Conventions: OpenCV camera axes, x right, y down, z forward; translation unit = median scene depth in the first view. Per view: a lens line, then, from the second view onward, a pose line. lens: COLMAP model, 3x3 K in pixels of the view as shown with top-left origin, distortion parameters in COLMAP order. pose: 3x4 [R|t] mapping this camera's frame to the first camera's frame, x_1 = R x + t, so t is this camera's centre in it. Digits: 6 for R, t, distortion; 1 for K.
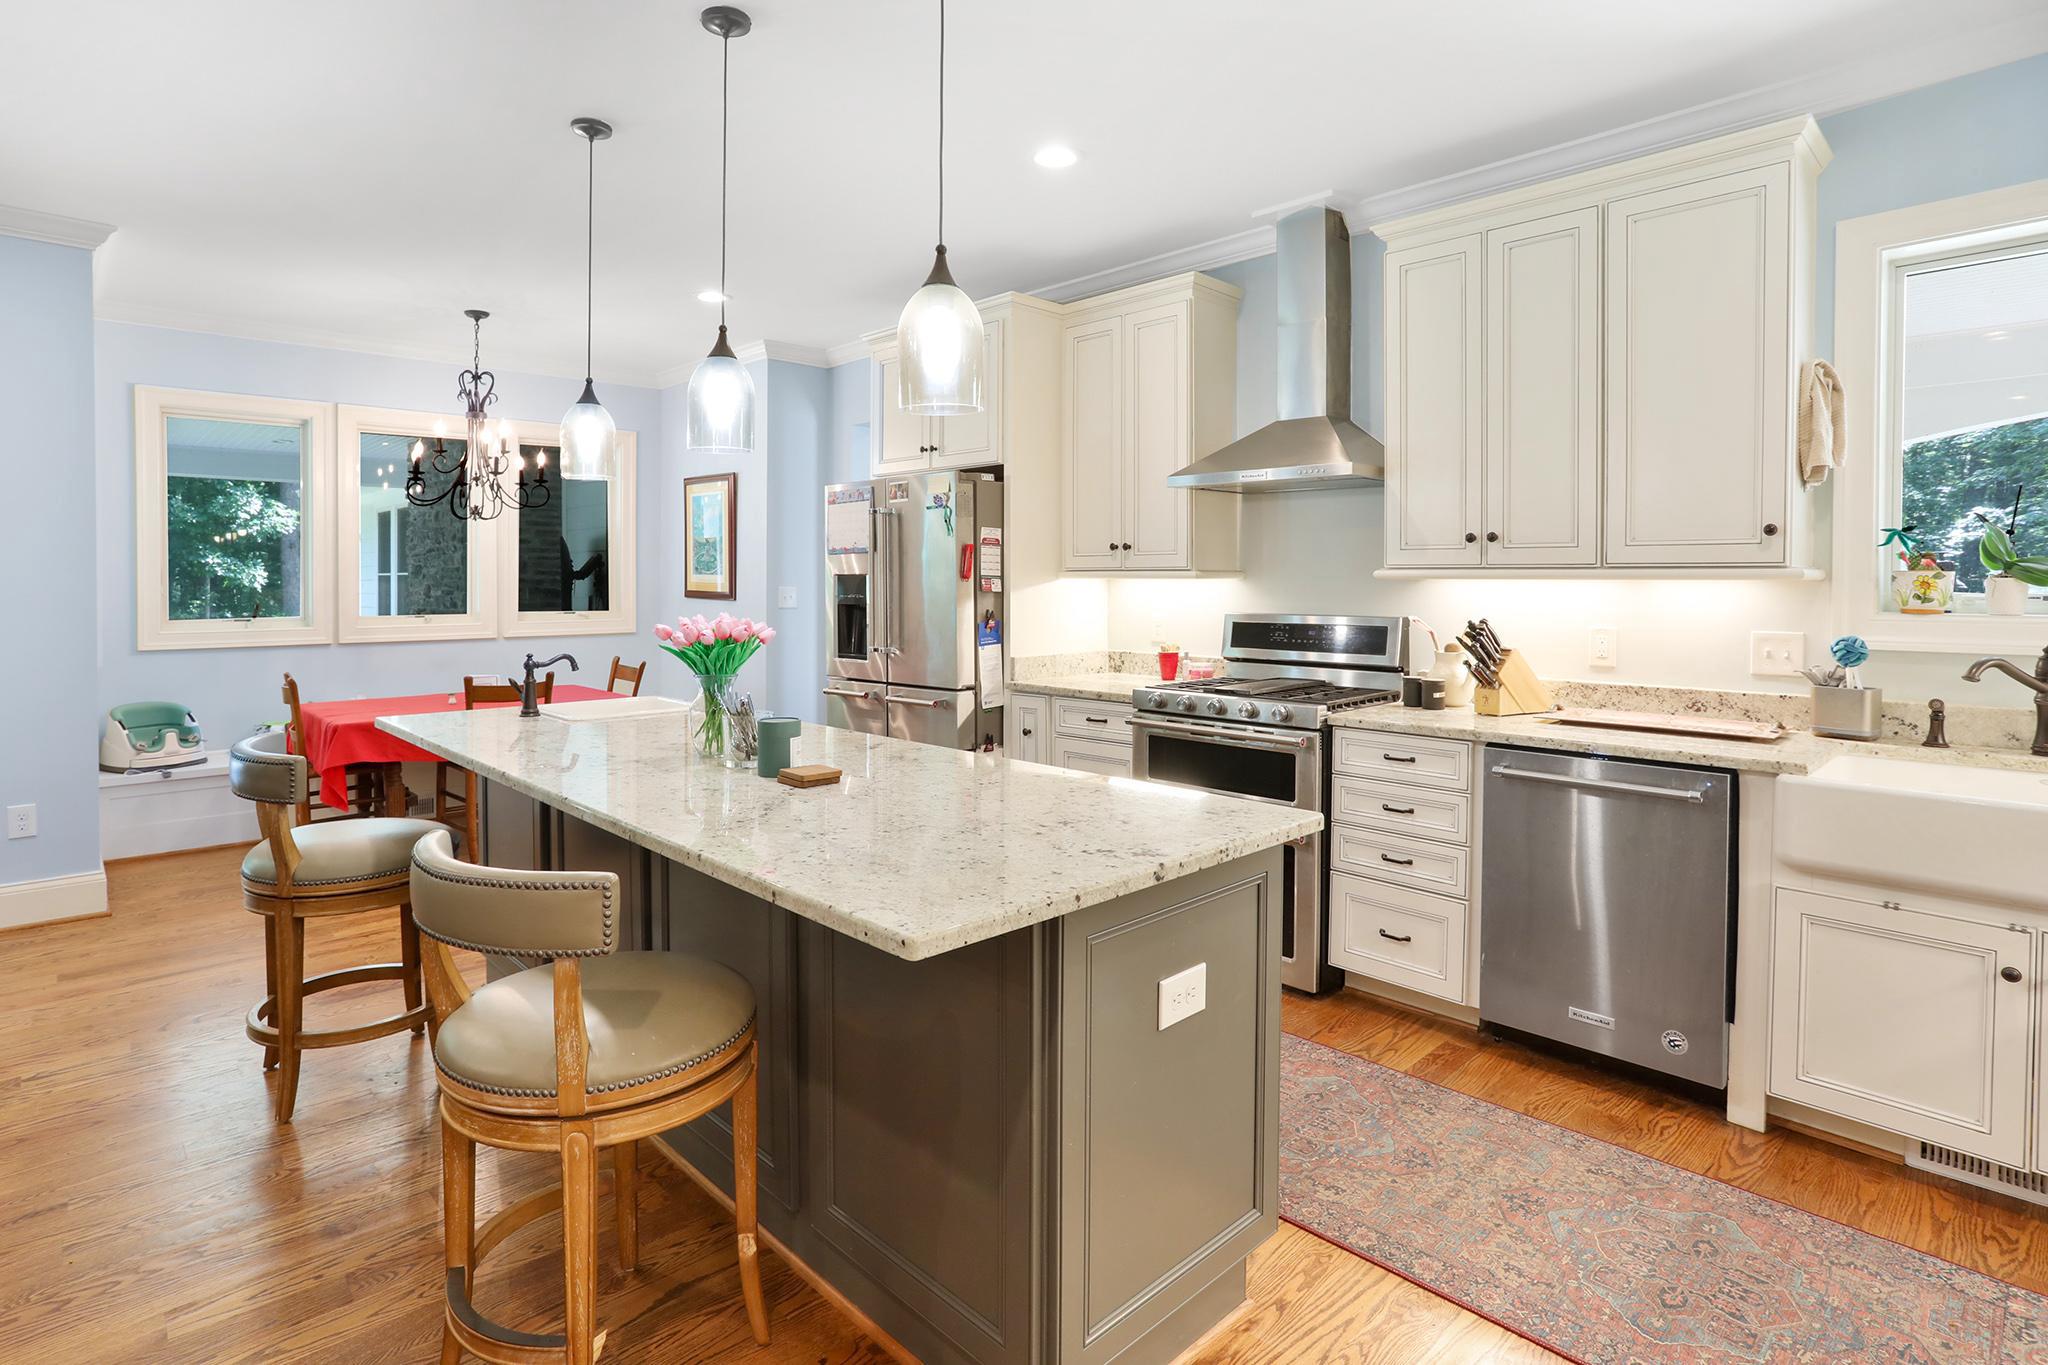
lens RADIAL K [[1057.9, 0, 1006.0], [0, 1057.9, 594.2], [0, 0, 1]] dist [-0.055122, 0.023575]
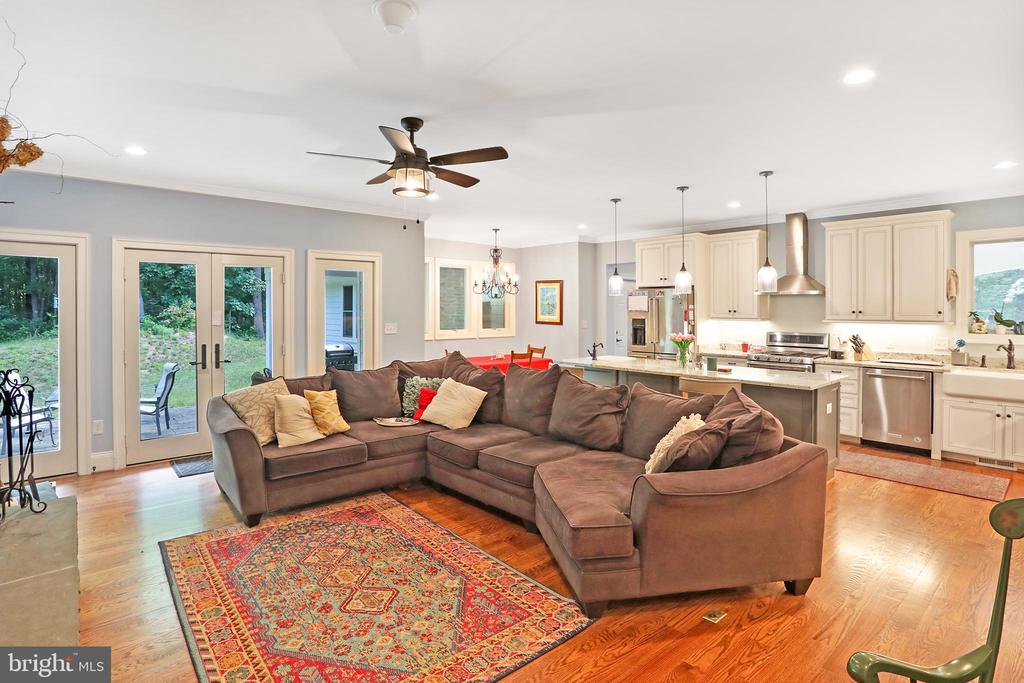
lens RADIAL K [[528.9, 0, 506.8], [0, 528.9, 306.2], [0, 0, 1]] dist [-0.055122, 0.023575]
pose [[0.999167, 0.000474, -0.040808, -0.706922], [-0.001114, 0.999877, -0.015655, -0.045578], [0.040796, 0.015687, 0.999044, -0.876687]]
